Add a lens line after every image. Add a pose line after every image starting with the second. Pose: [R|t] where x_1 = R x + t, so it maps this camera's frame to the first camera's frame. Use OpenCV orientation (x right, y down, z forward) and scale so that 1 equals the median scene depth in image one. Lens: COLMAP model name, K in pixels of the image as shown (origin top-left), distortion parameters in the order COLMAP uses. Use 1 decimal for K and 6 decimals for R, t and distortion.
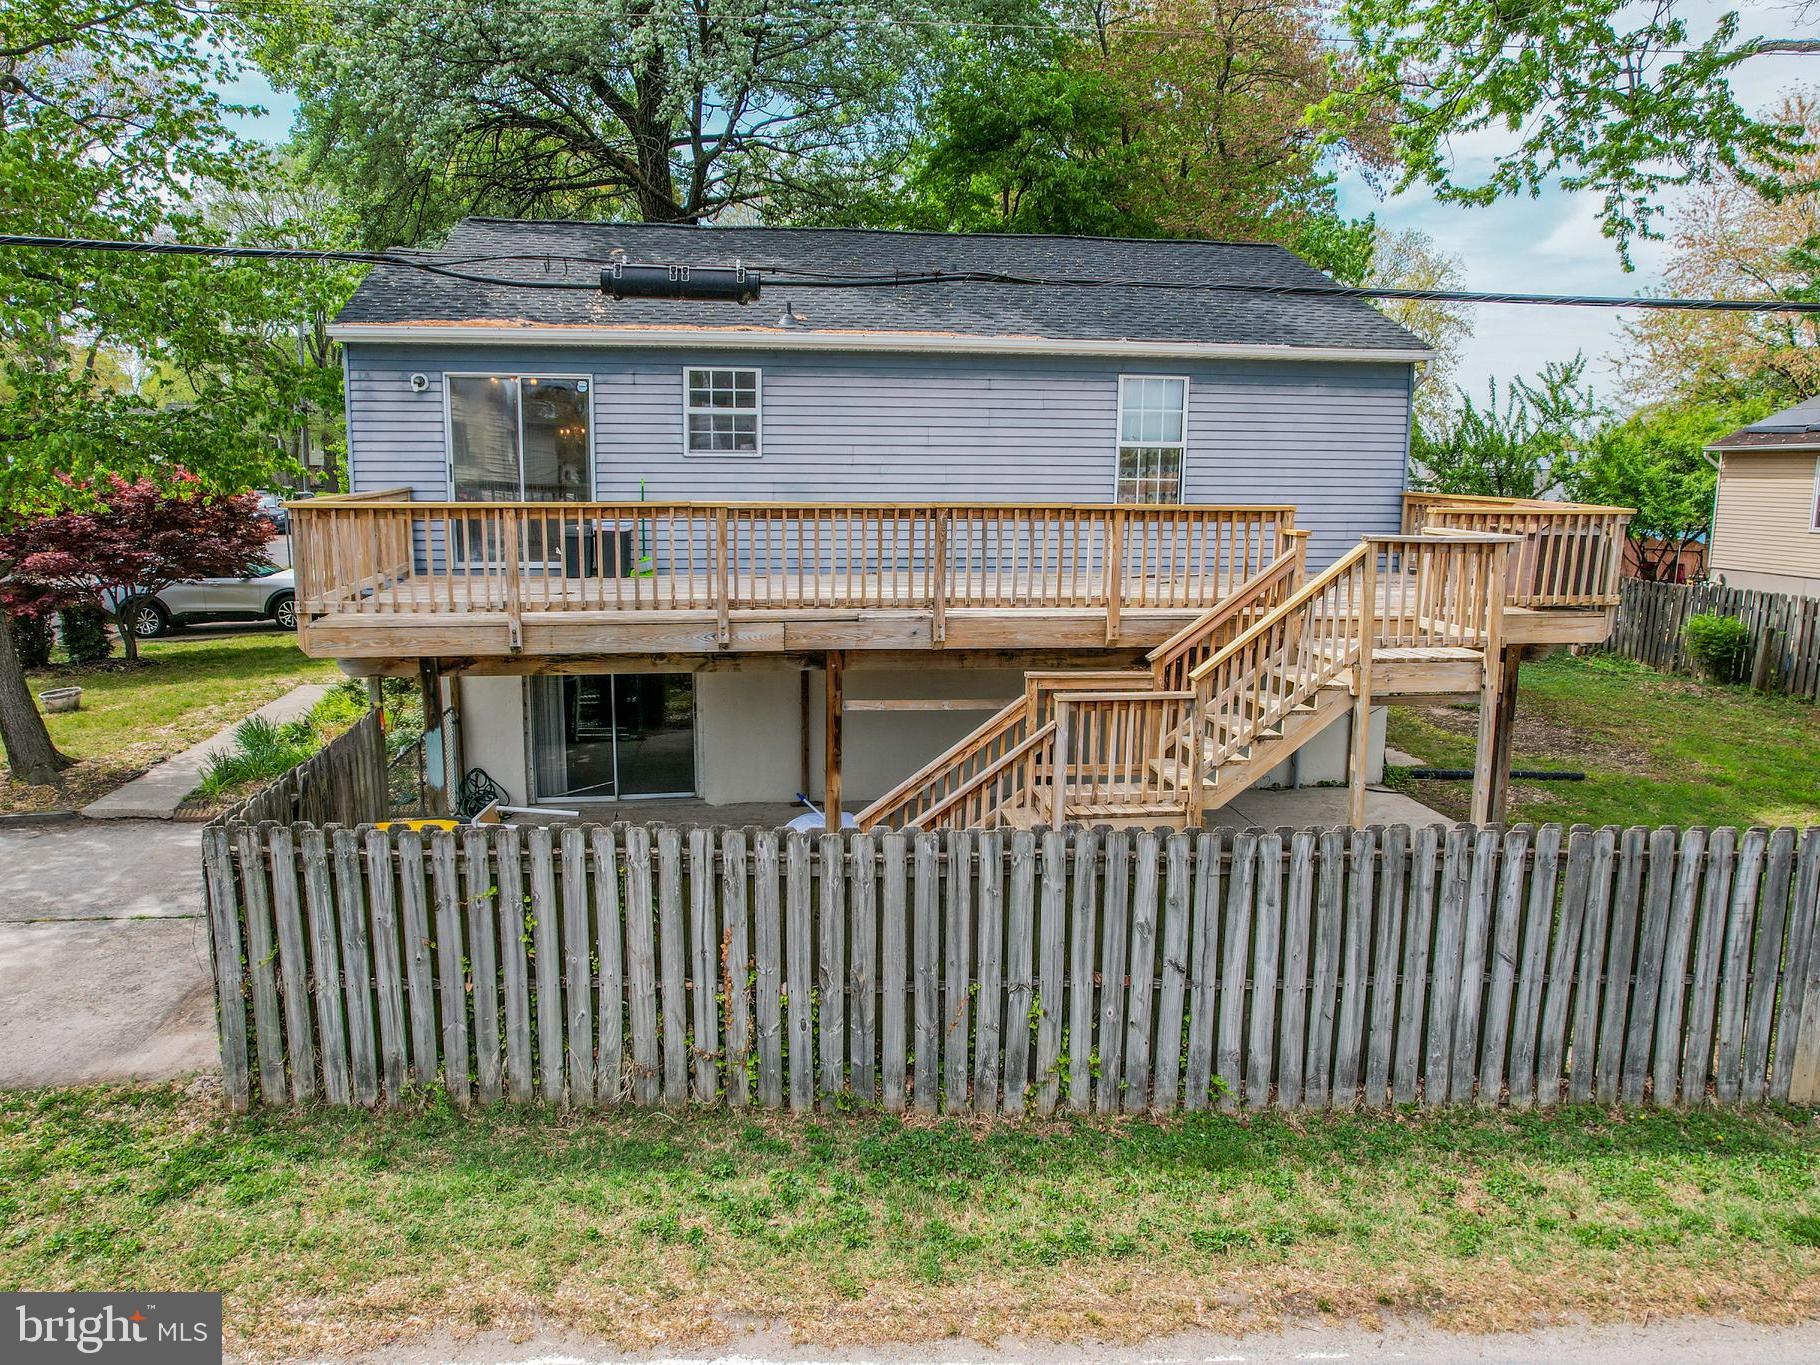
lens RADIAL K [[1286.4, 0, 908.4], [0, 1286.4, 681.4], [0, 0, 1]] dist [-0.036307, 0.000496]
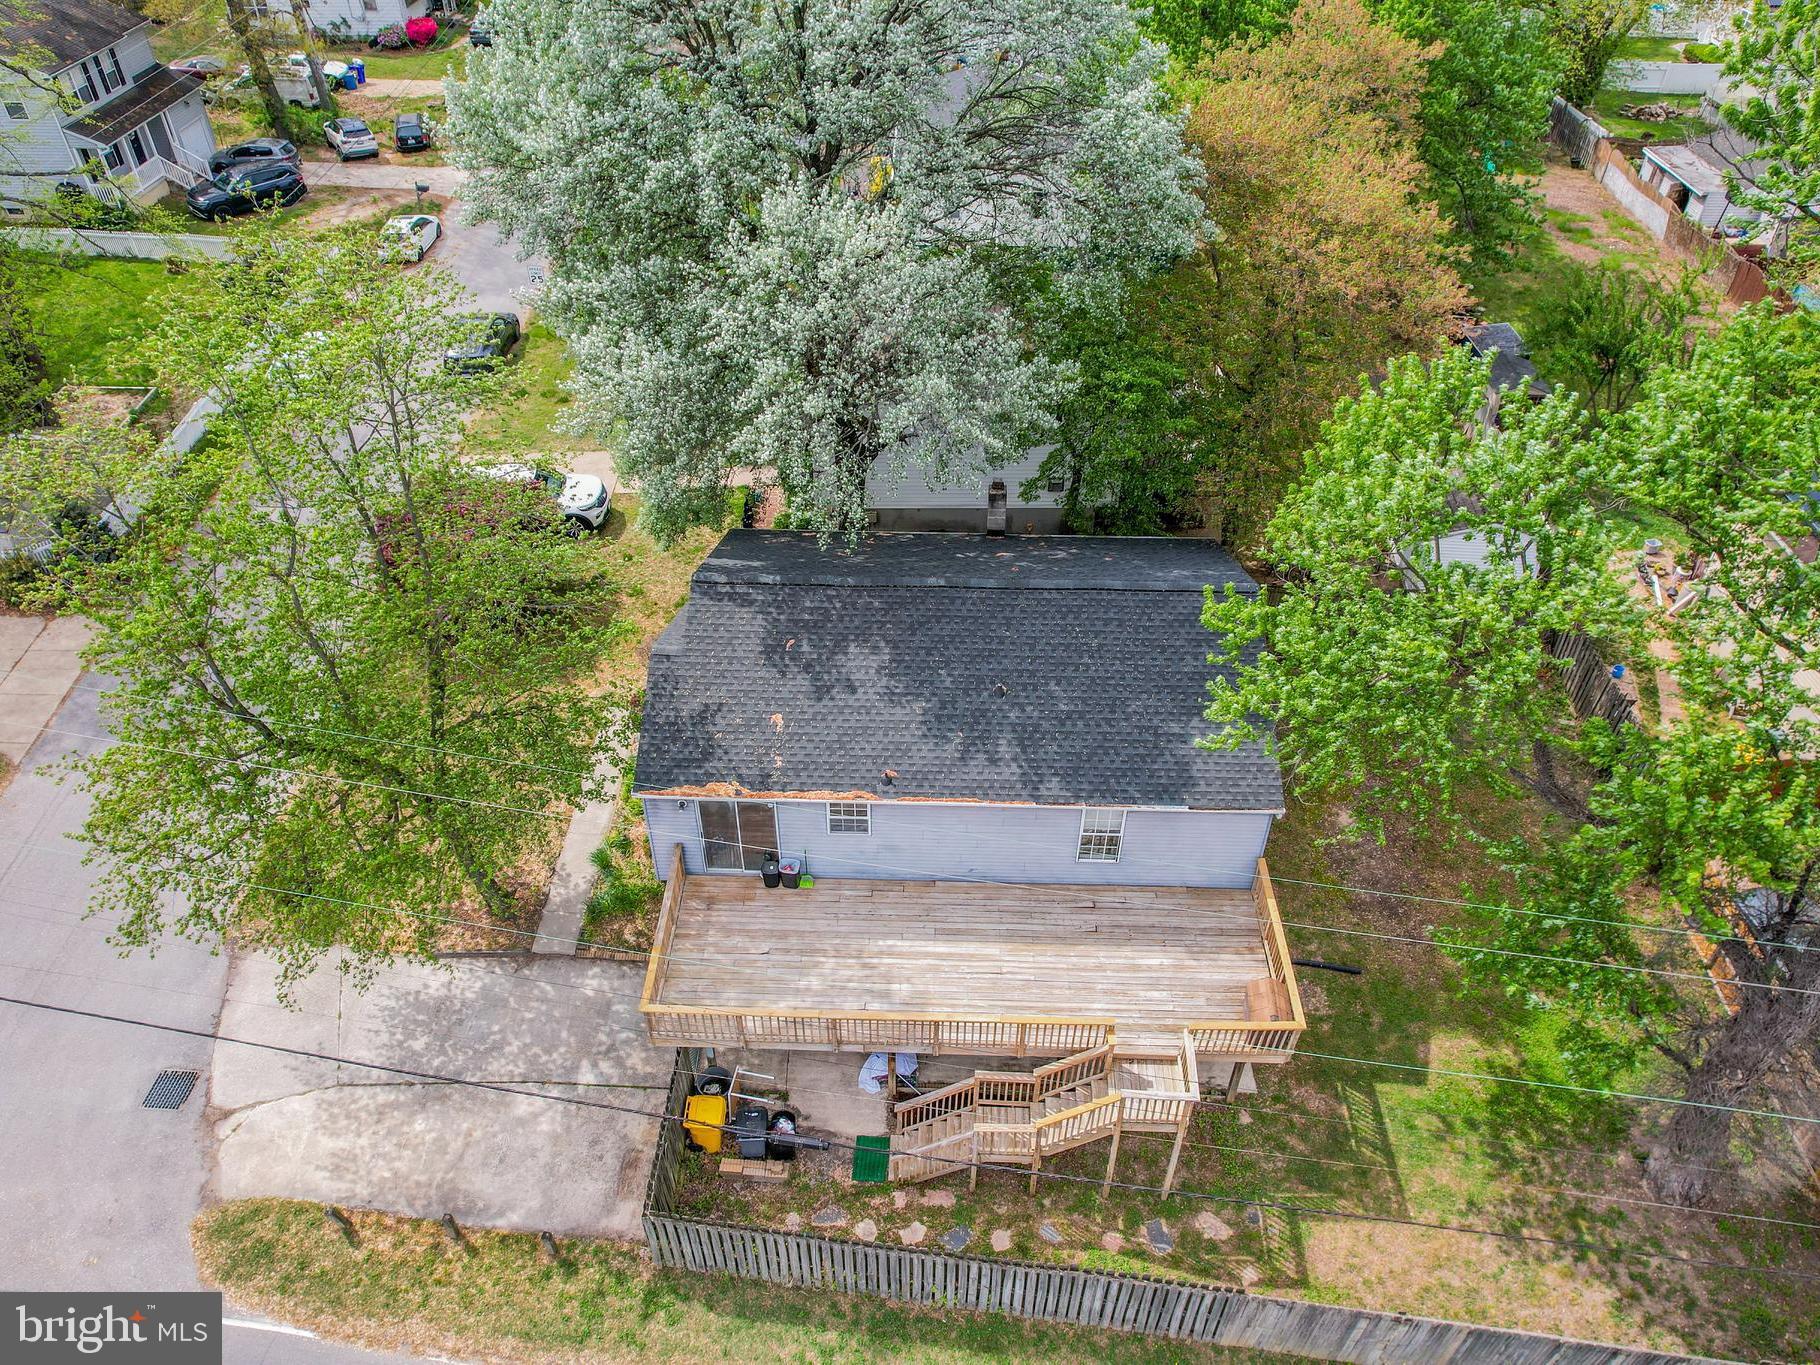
lens RADIAL K [[1286.4, 0, 910.8], [0, 1286.4, 684.7], [0, 0, 1]] dist [-0.036307, 0.000496]
pose [[0.985509, 0.107608, -0.131117, 0.270302], [-0.027627, 0.864511, 0.501855, -2.248472], [0.167356, -0.490960, 0.854956, -0.724062]]
